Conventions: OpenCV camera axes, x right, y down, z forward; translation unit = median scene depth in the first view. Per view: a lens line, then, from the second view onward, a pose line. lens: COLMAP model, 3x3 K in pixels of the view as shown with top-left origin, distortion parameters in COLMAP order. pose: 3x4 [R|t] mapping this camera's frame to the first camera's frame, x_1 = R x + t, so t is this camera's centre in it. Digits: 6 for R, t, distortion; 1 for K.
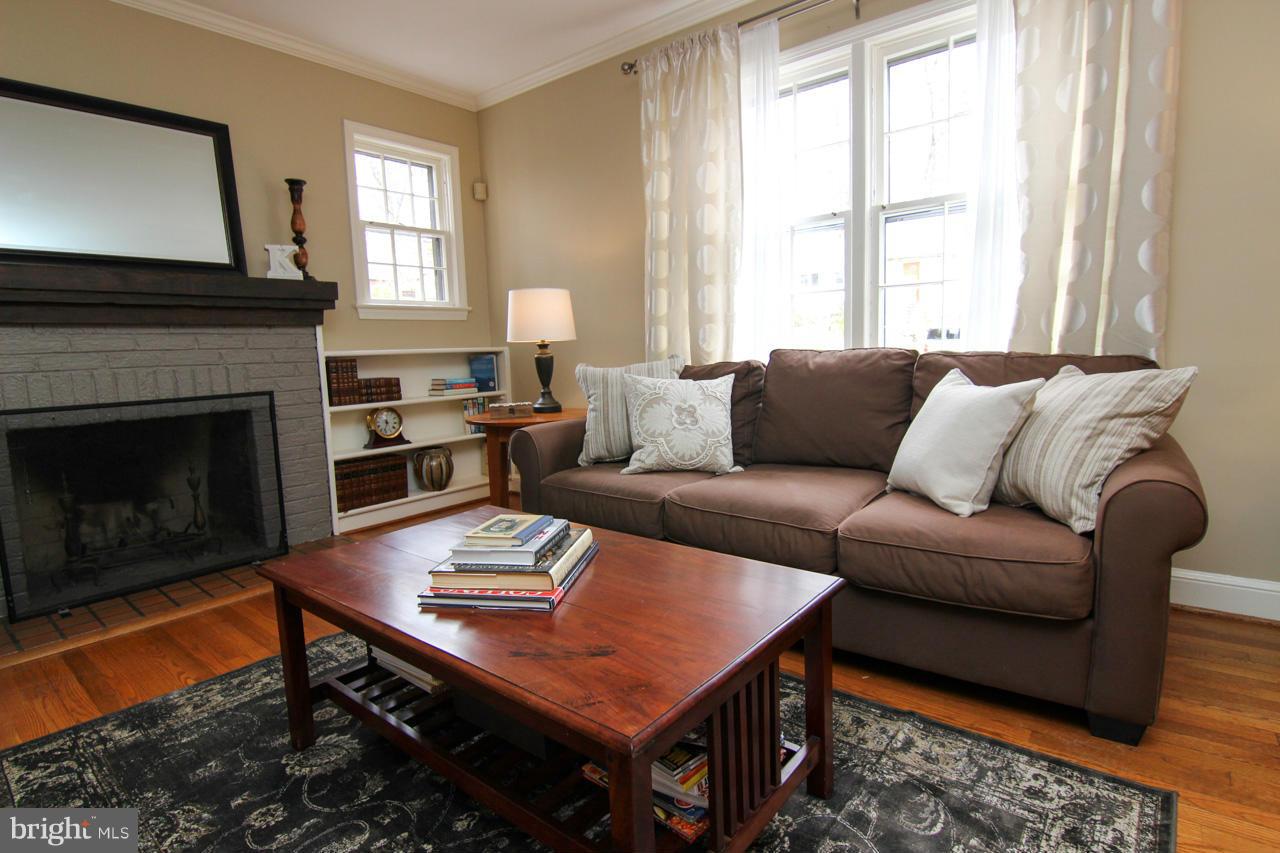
lens RADIAL K [[644.8, 0, 650.5], [0, 644.8, 424.3], [0, 0, 1]] dist [-0.006409, -0.012601]
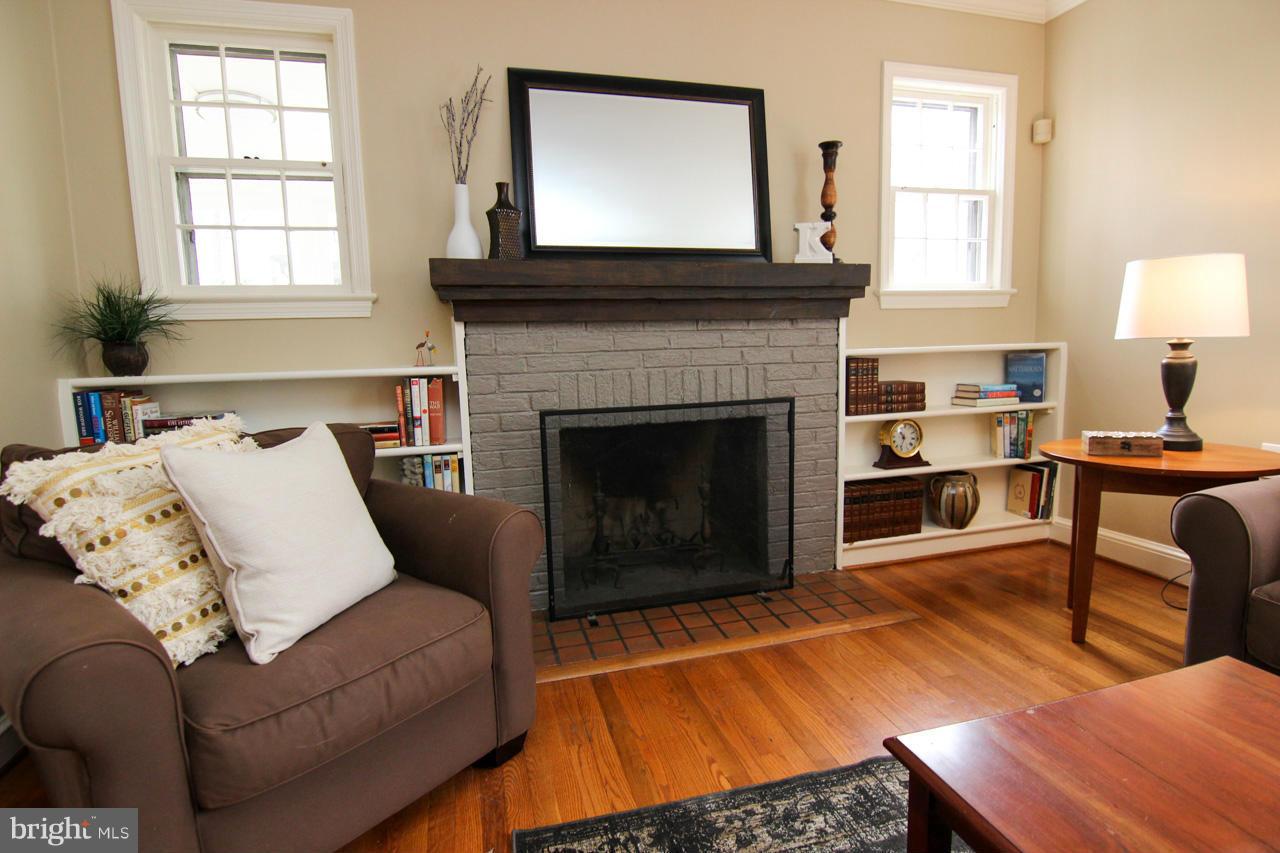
lens RADIAL K [[644.8, 0, 650.5], [0, 644.8, 424.3], [0, 0, 1]] dist [-0.006409, -0.012601]
pose [[0.808741, 0.080167, -0.582676, -0.247917], [-0.066526, 0.996778, 0.044804, -0.042677], [0.584391, 0.002528, 0.811469, 0.205100]]
